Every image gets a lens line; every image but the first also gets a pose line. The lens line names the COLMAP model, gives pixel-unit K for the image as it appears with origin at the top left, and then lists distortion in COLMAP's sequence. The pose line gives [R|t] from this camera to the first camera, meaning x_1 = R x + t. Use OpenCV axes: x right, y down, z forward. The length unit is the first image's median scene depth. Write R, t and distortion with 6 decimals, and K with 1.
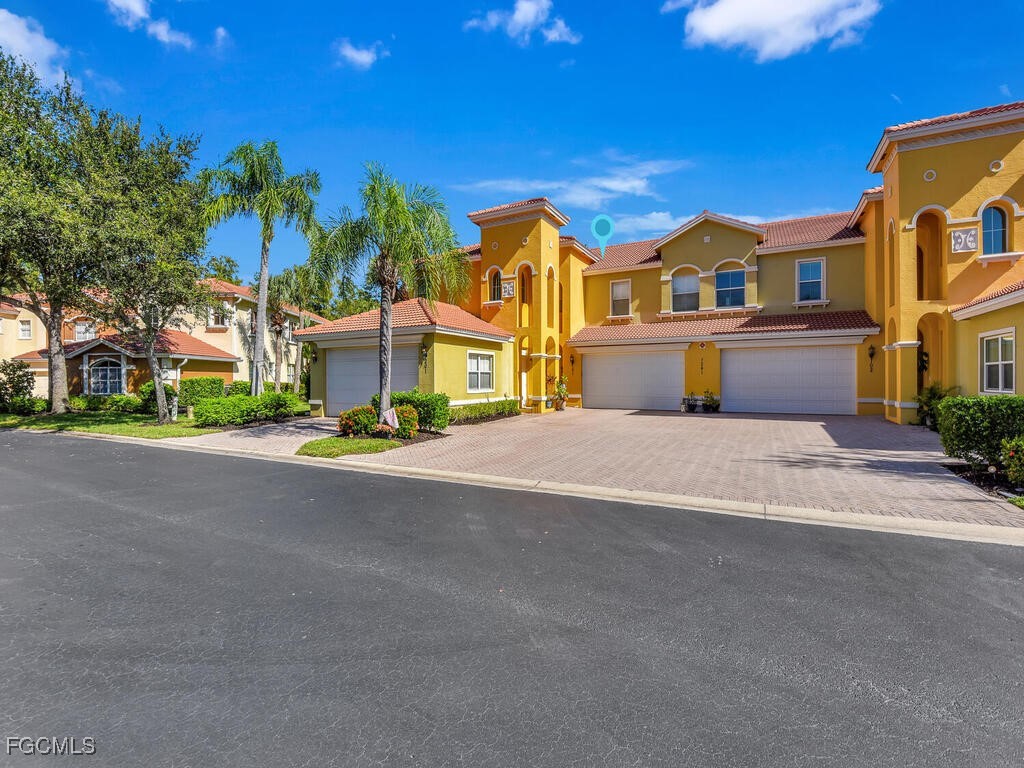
lens RADIAL K [[469.0, 0, 512.0], [0, 469.0, 384.0], [0, 0, 1]] dist [0.012066, -0.019013]
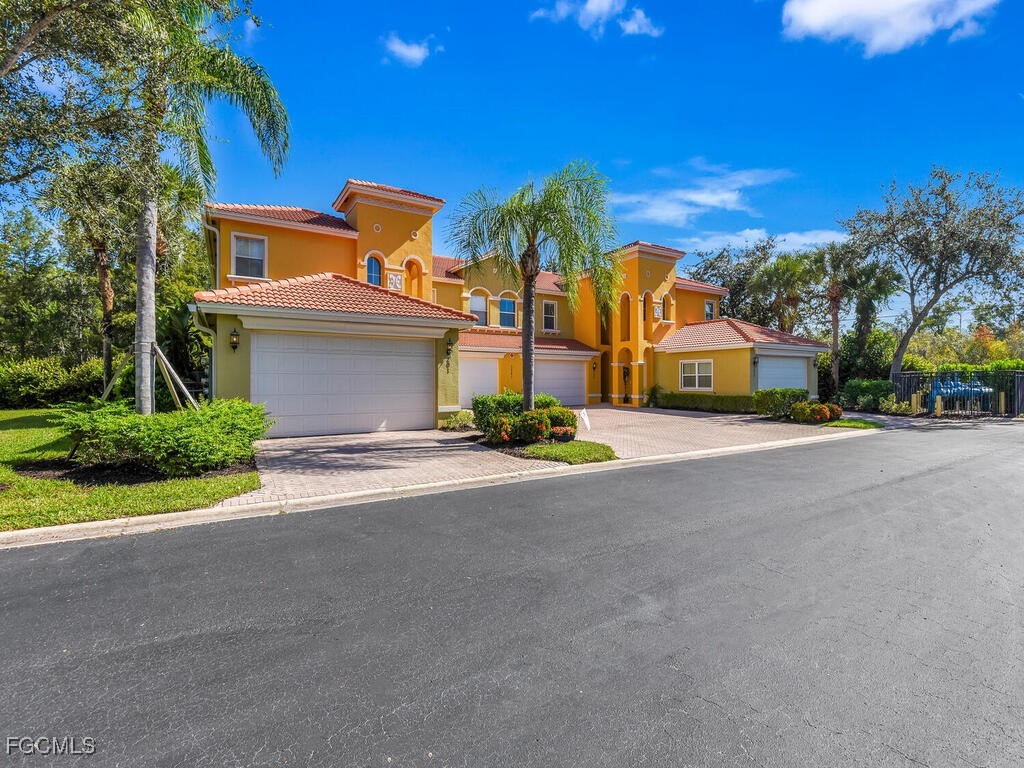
lens RADIAL K [[469.0, 0, 512.0], [0, 469.0, 384.0], [0, 0, 1]] dist [0.012066, -0.019013]
pose [[0.499940, 0.002741, 0.866056, -0.662968], [0.007751, 0.999941, -0.007638, 0.003359], [-0.866026, 0.010531, 0.499889, 0.349789]]
